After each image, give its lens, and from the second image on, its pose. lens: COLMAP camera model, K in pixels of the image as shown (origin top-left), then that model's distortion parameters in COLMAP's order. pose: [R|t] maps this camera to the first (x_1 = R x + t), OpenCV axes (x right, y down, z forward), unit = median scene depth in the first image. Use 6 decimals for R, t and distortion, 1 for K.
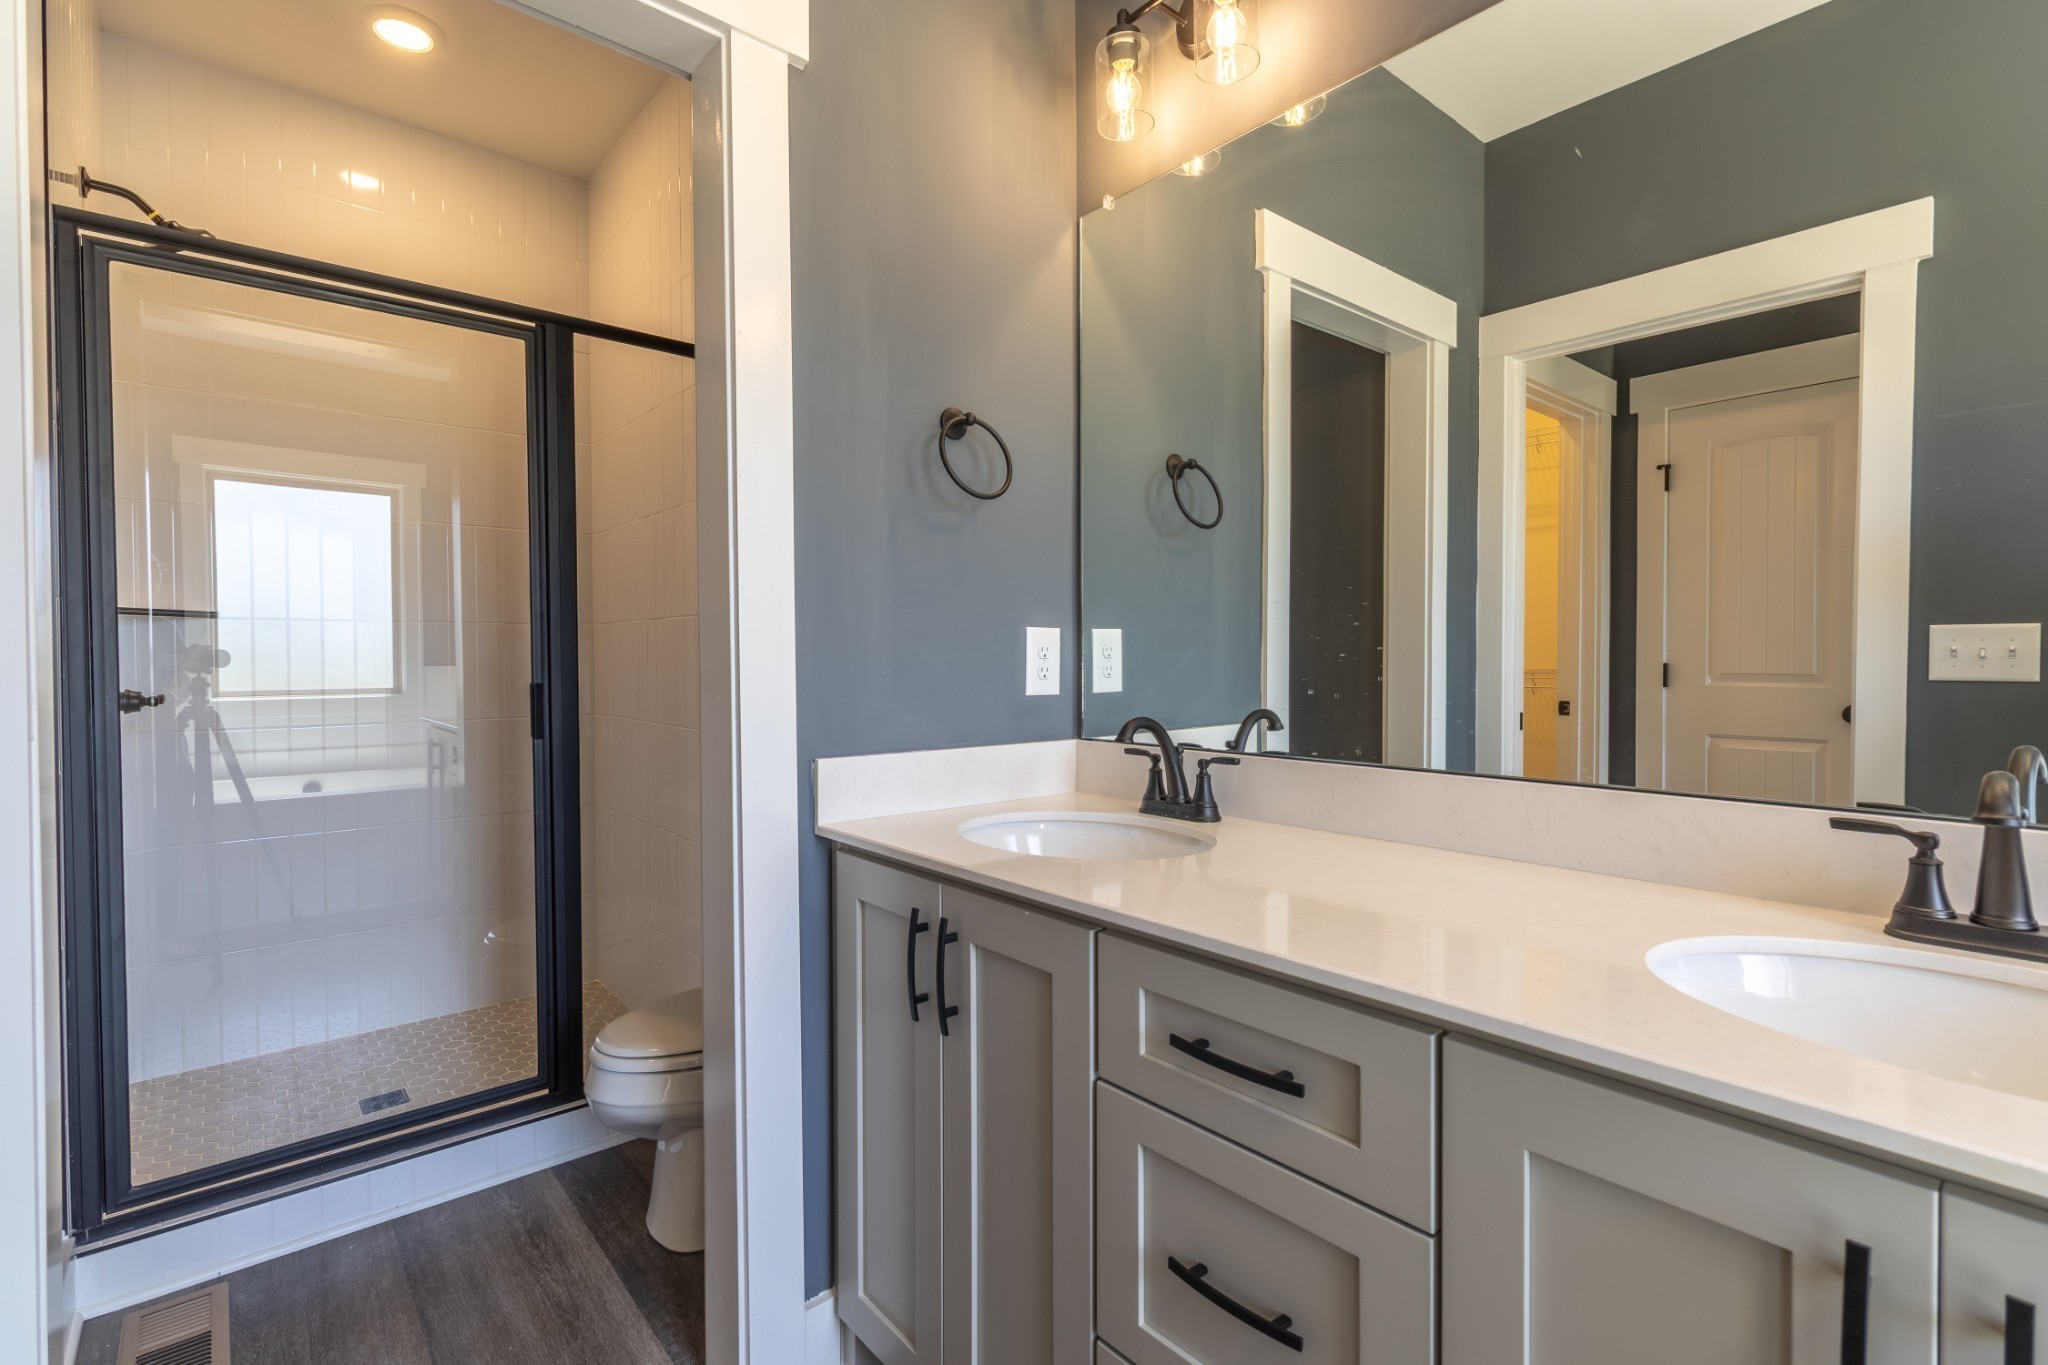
lens RADIAL K [[955.5, 0, 1025.3], [0, 955.5, 675.1], [0, 0, 1]] dist [-0.000790, -0.000328]
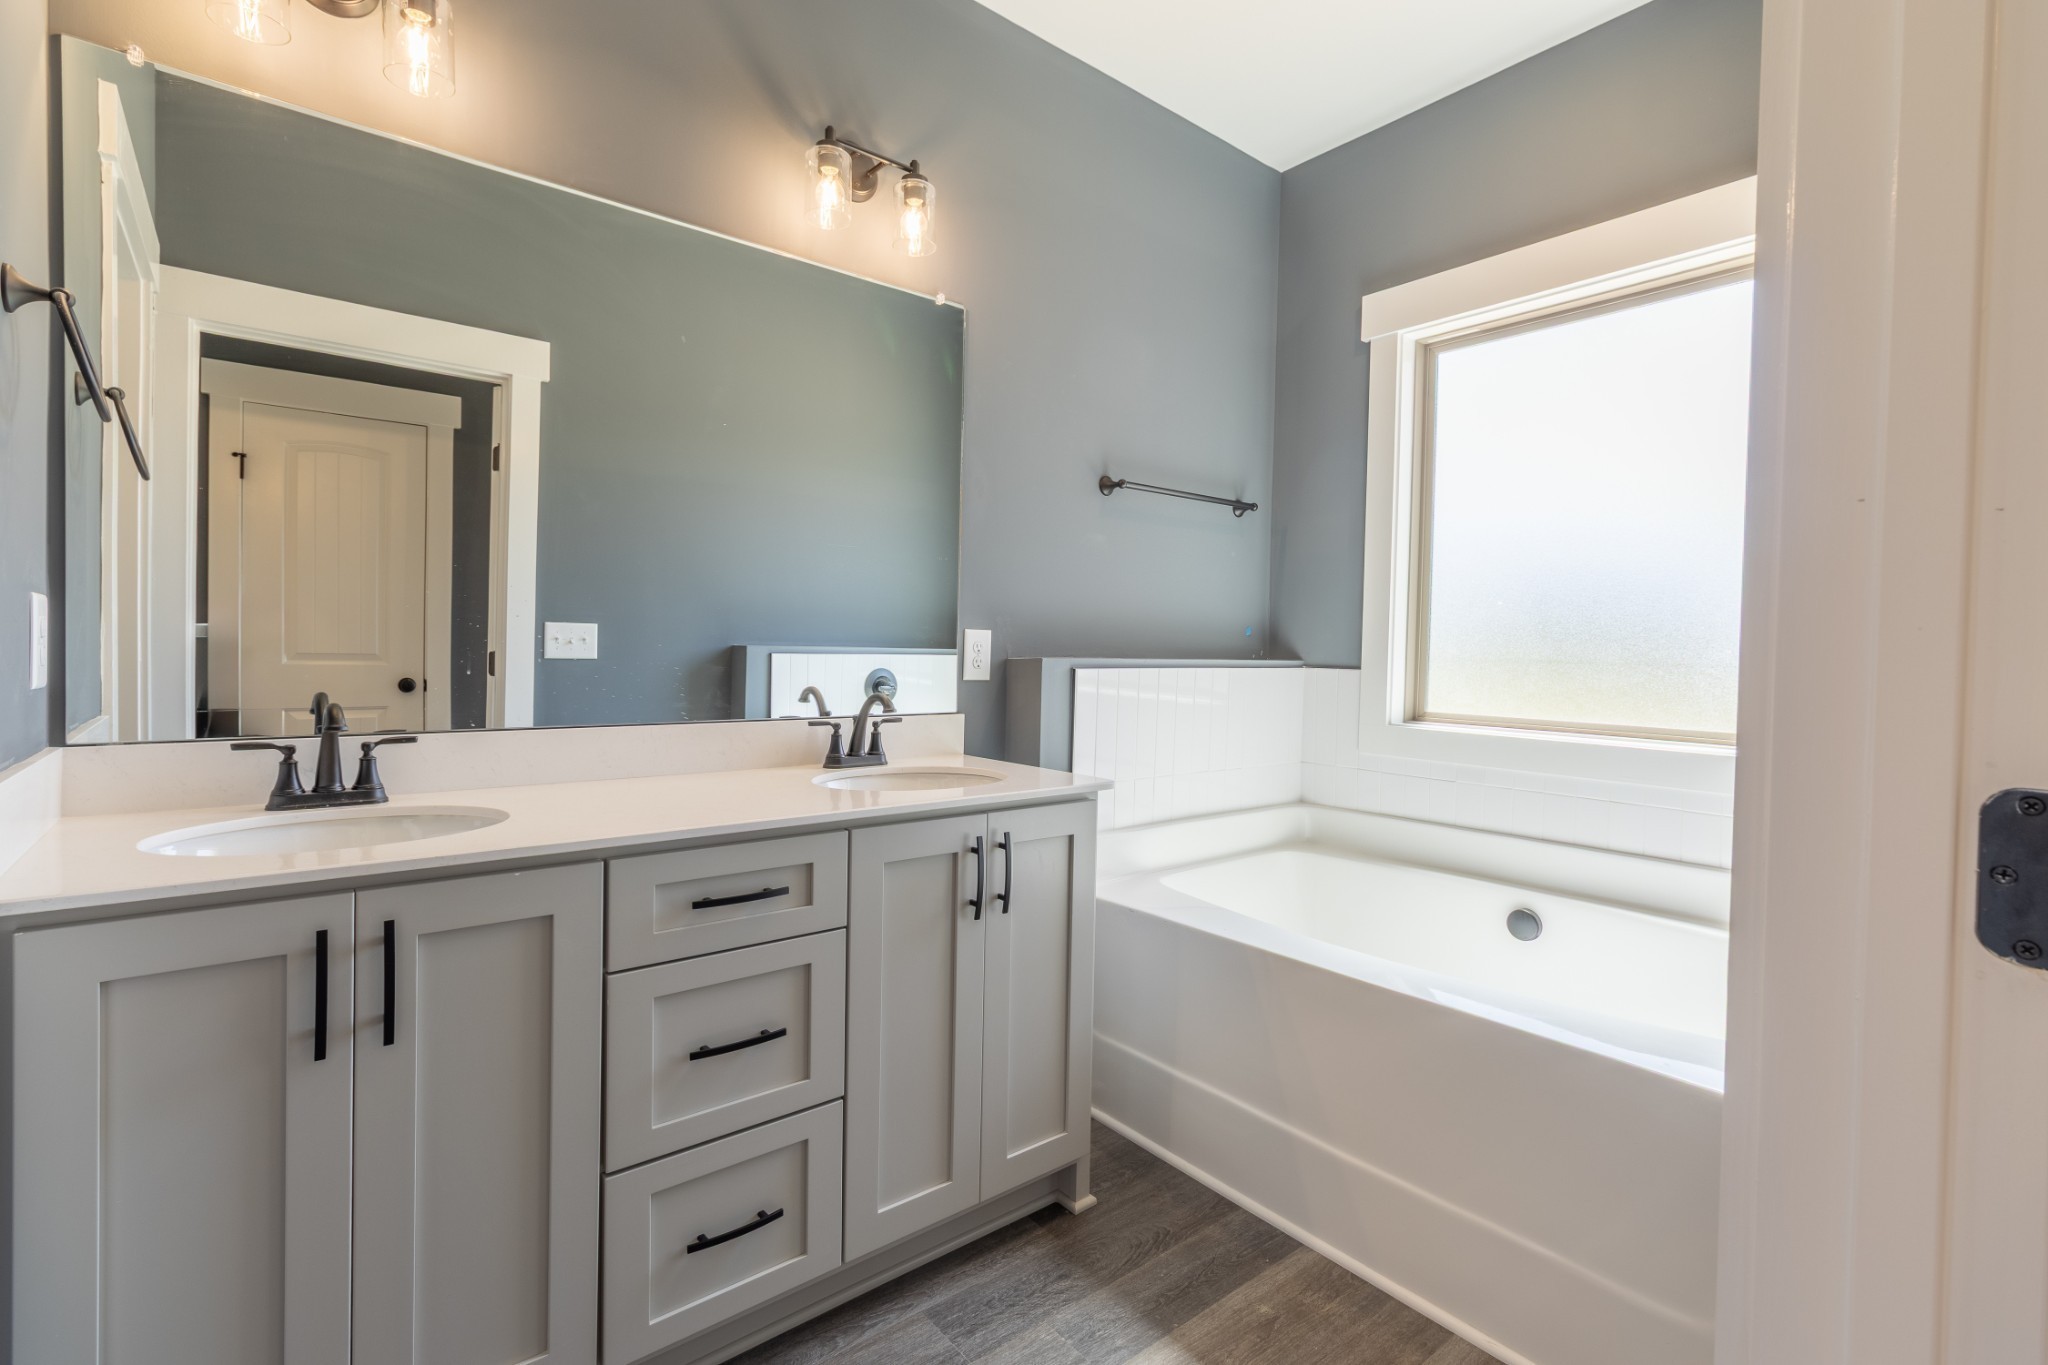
lens RADIAL K [[940.2, 0, 1023.8], [0, 940.2, 667.0], [0, 0, 1]] dist [0.002256, -0.000013]
pose [[0.034642, -0.019605, 0.999207, -0.747848], [0.003486, 0.999804, 0.019496, -0.008890], [-0.999394, 0.002808, 0.034703, 0.253099]]
